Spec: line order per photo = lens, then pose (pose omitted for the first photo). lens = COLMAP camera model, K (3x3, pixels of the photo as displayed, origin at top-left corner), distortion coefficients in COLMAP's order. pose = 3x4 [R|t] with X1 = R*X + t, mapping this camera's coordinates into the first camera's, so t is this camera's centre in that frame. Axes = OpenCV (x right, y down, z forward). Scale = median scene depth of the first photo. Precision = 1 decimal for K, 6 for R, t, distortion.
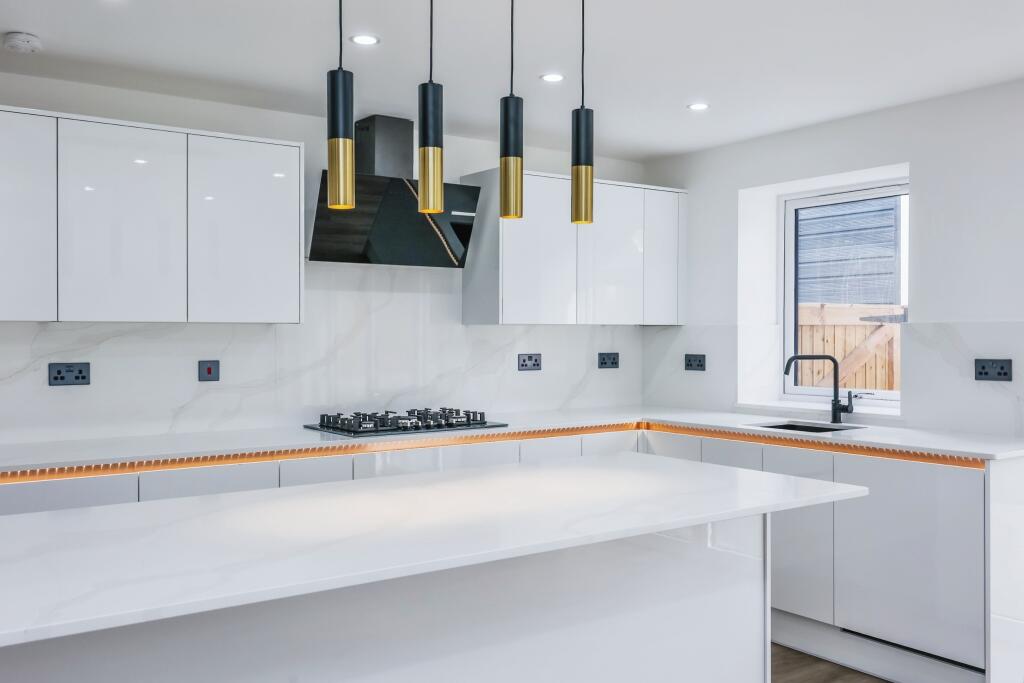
lens RADIAL K [[947.7, 0, 512.0], [0, 947.7, 341.5], [0, 0, 1]] dist [0.014817, -0.001487]
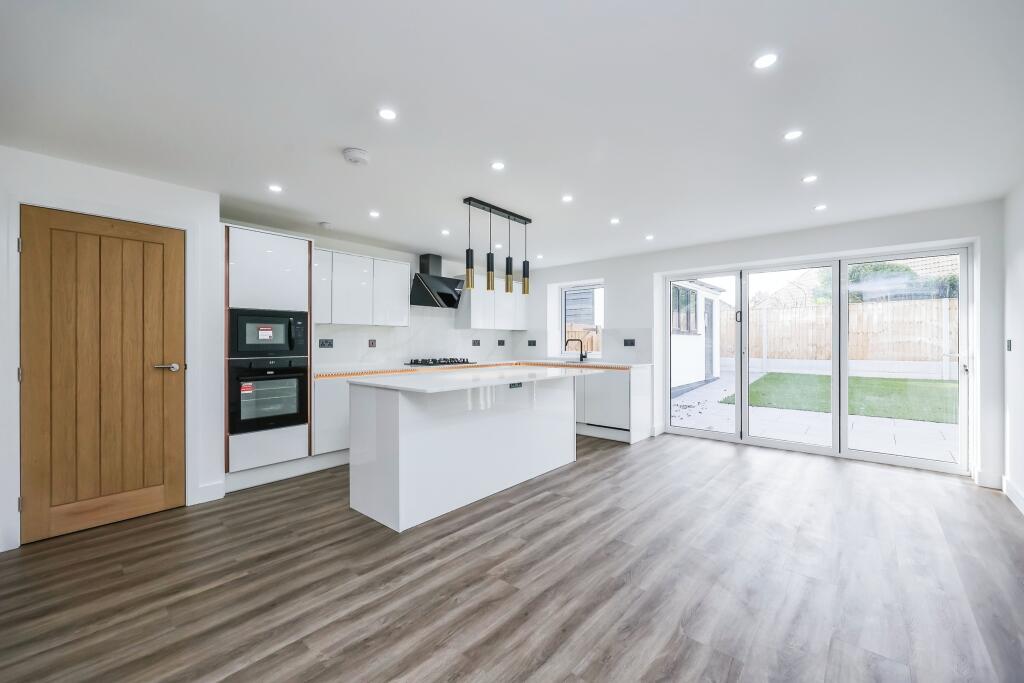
lens RADIAL K [[412.3, 0, 512.0], [0, 412.3, 341.5], [0, 0, 1]] dist [0.000086, 0.000066]
pose [[0.972606, 0.002596, 0.232444, -0.179058], [-0.000514, 0.999959, -0.009017, 0.031885], [-0.232458, 0.008650, 0.972568, -0.235994]]
